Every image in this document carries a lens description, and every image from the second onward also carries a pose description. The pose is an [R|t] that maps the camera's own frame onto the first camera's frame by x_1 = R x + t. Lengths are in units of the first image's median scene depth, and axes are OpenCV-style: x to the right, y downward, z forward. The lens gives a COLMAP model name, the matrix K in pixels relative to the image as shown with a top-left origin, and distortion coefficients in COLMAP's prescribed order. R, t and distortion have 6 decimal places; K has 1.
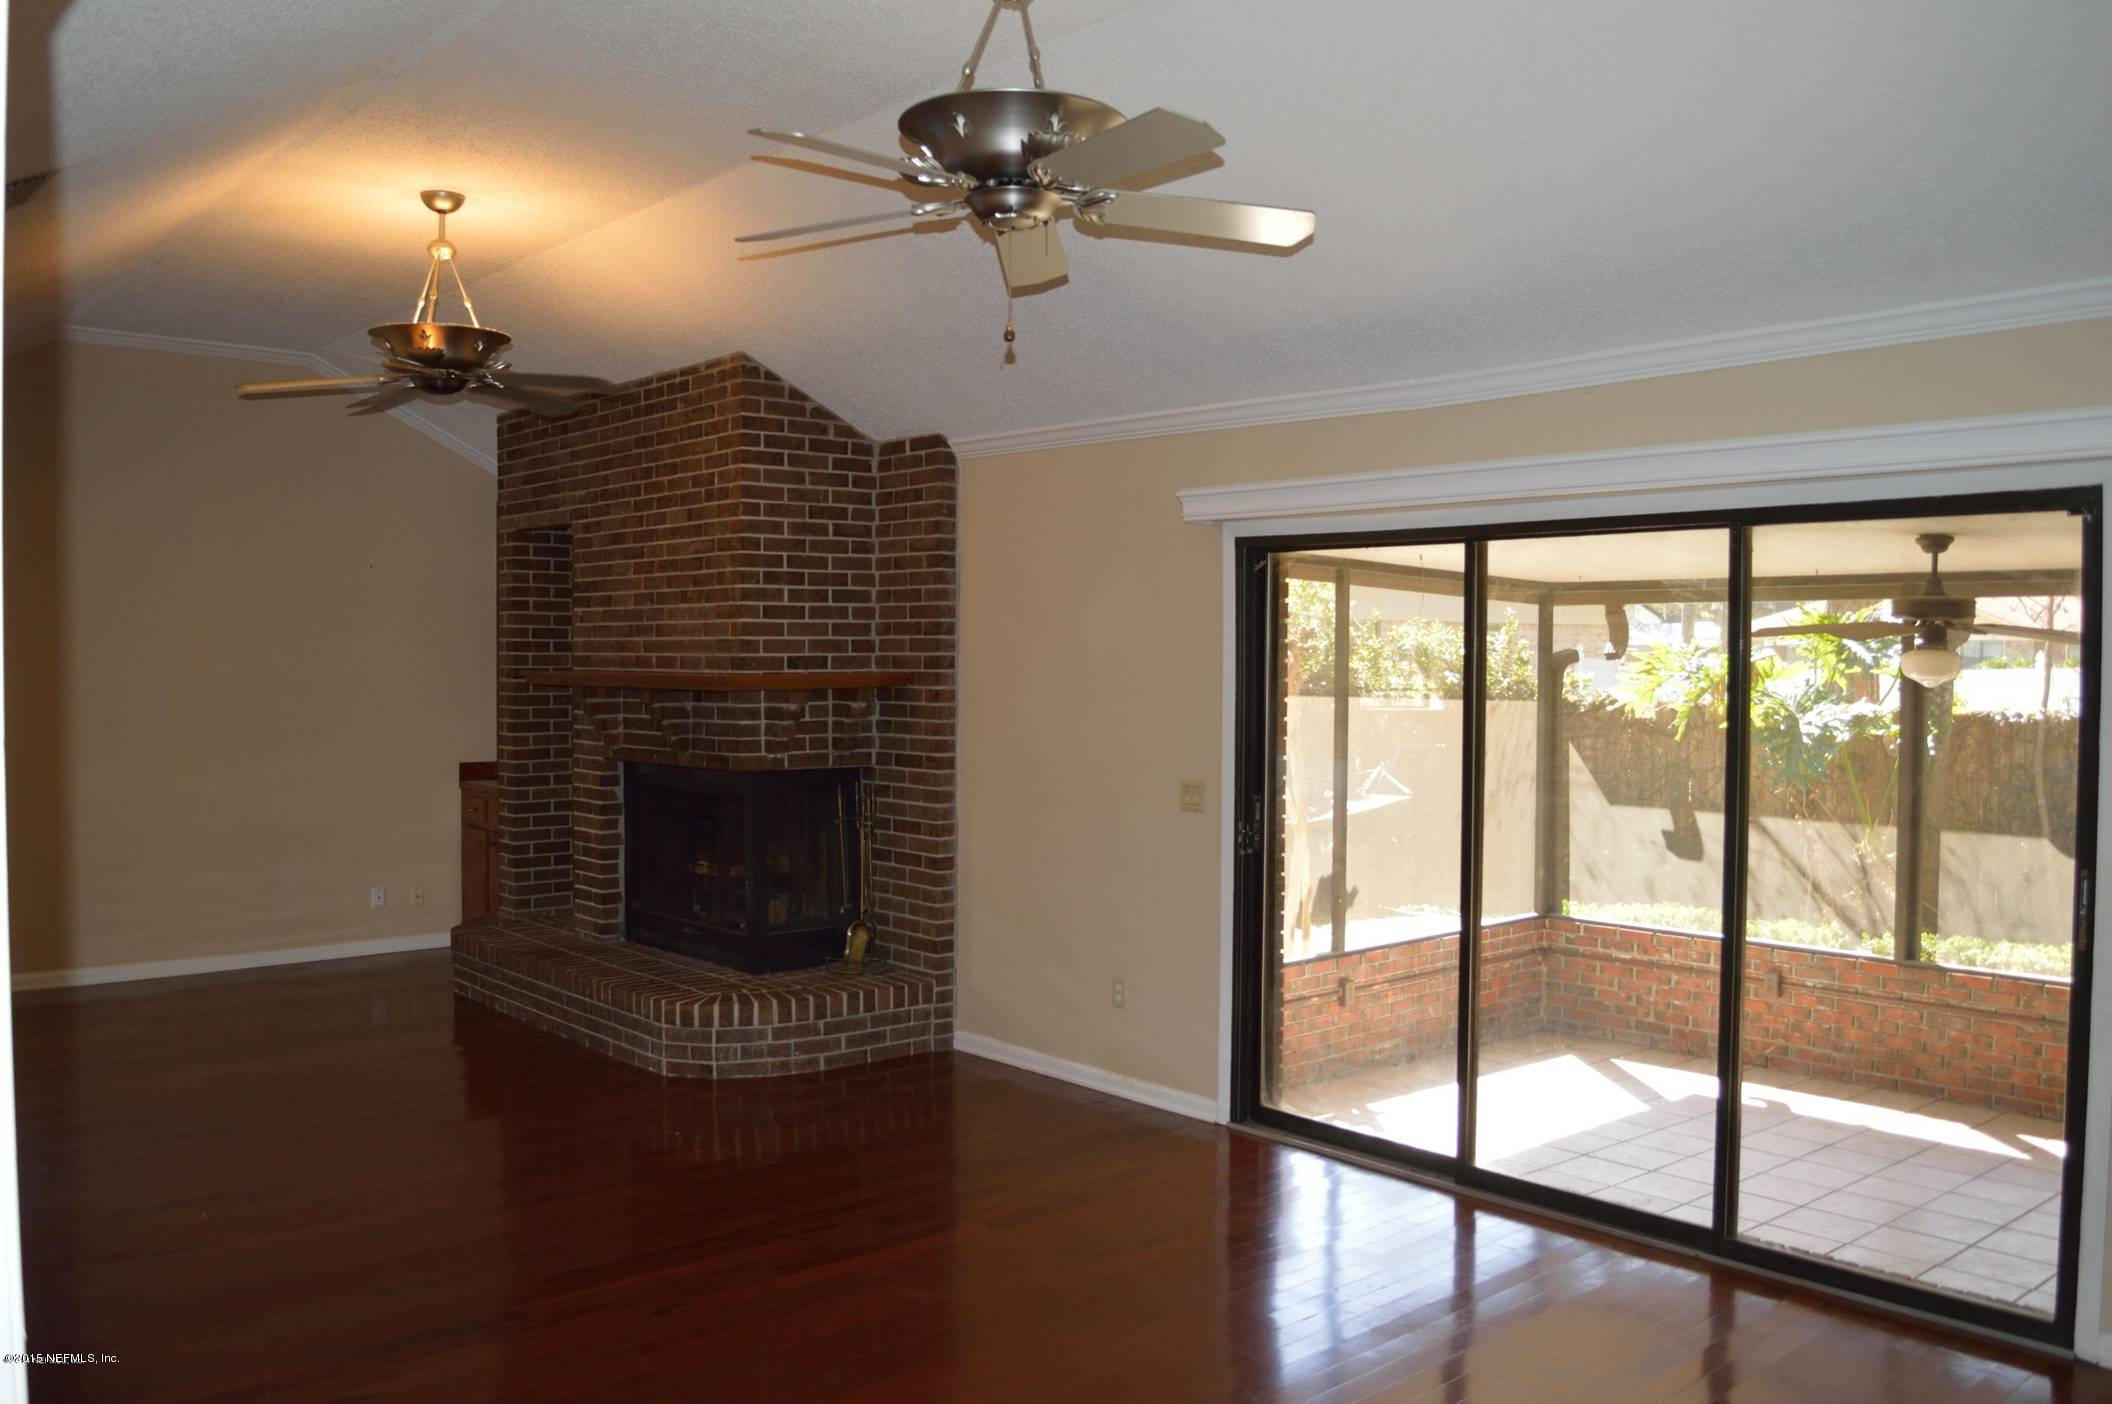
lens RADIAL K [[1686.9, 0, 1050.4], [0, 1686.9, 708.8], [0, 0, 1]] dist [-0.053061, 0.012870]
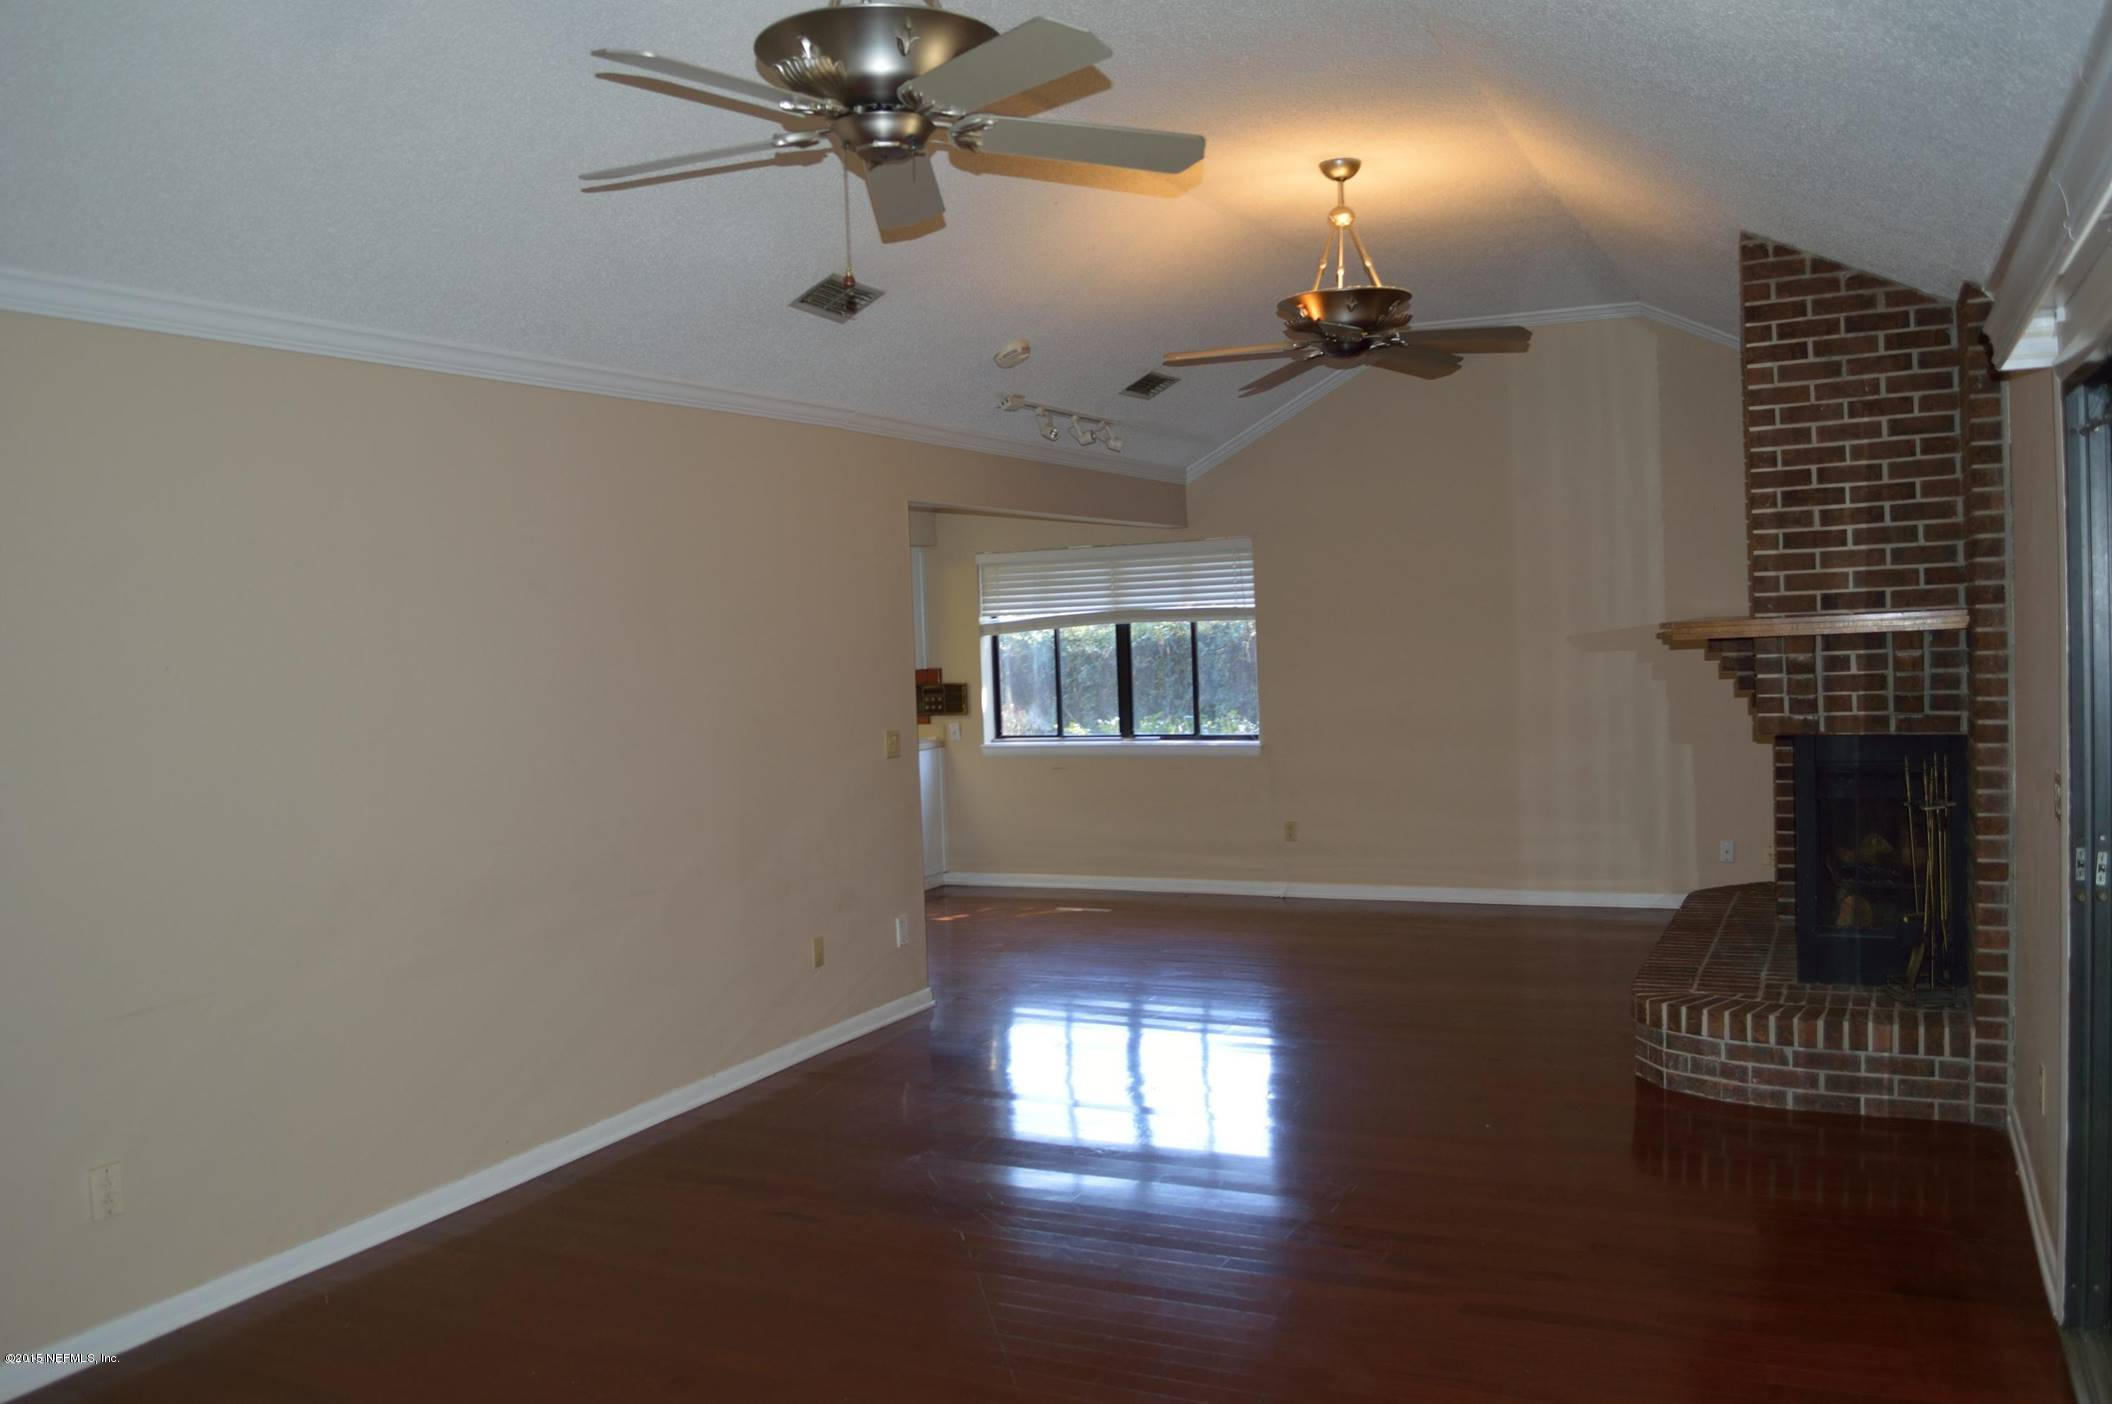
lens RADIAL K [[1686.9, 0, 1067.5], [0, 1686.9, 703.0], [0, 0, 1]] dist [-0.053061, 0.012870]
pose [[0.414362, 0.020436, -0.909883, 0.438000], [0.012491, 0.999526, 0.028137, -0.006300], [0.910026, -0.023025, 0.413910, 0.354636]]
